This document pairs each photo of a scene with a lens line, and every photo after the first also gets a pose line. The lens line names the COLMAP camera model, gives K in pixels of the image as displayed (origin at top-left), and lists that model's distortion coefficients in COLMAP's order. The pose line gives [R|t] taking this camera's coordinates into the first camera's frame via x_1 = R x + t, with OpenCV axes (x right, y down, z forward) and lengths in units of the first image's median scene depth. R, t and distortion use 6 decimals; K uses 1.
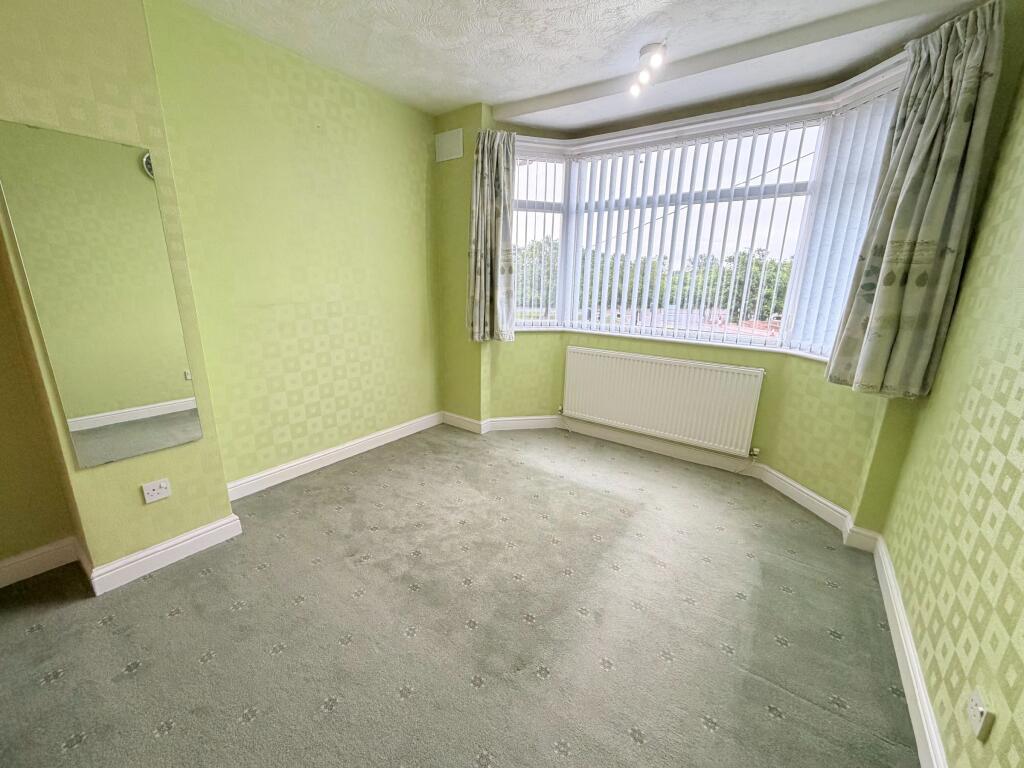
lens RADIAL K [[407.1, 0, 510.6], [0, 407.1, 384.7], [0, 0, 1]] dist [0.000201, 0.000004]
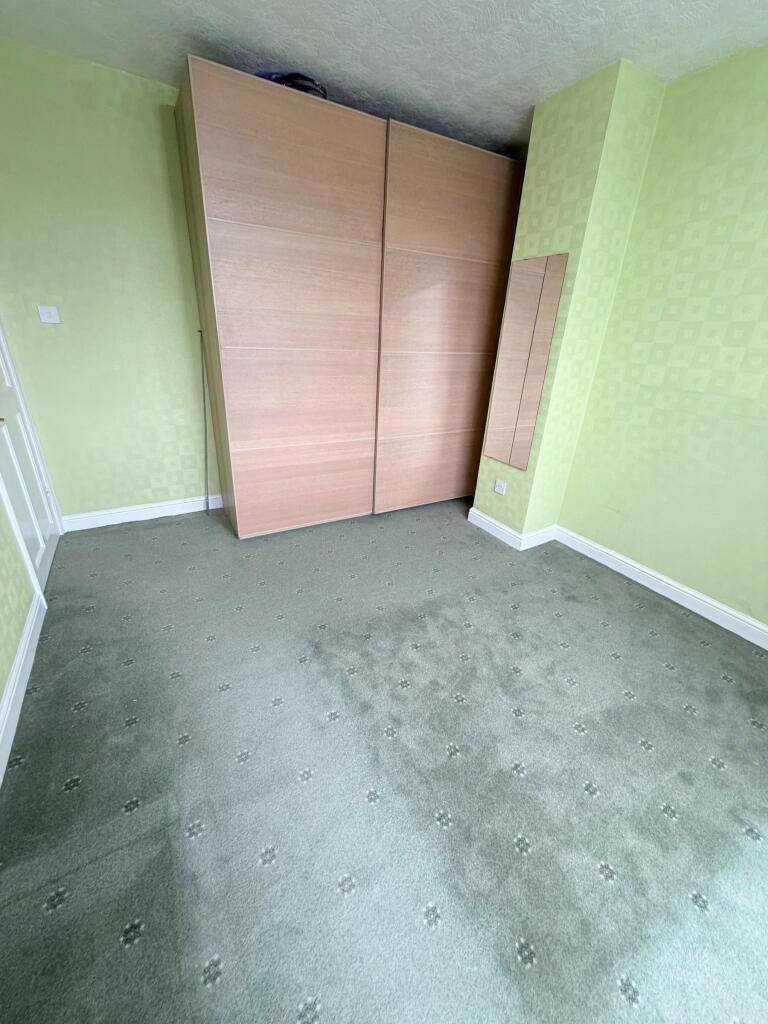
lens RADIAL K [[407.1, 0, 382.5], [0, 407.1, 510.5], [0, 0, 1]] dist [0.000201, 0.000004]
pose [[-0.415850, 0.335838, -0.845152, 0.557833], [-0.283772, 0.835000, 0.471432, -0.226035], [0.864027, 0.435875, -0.251934, 0.824295]]
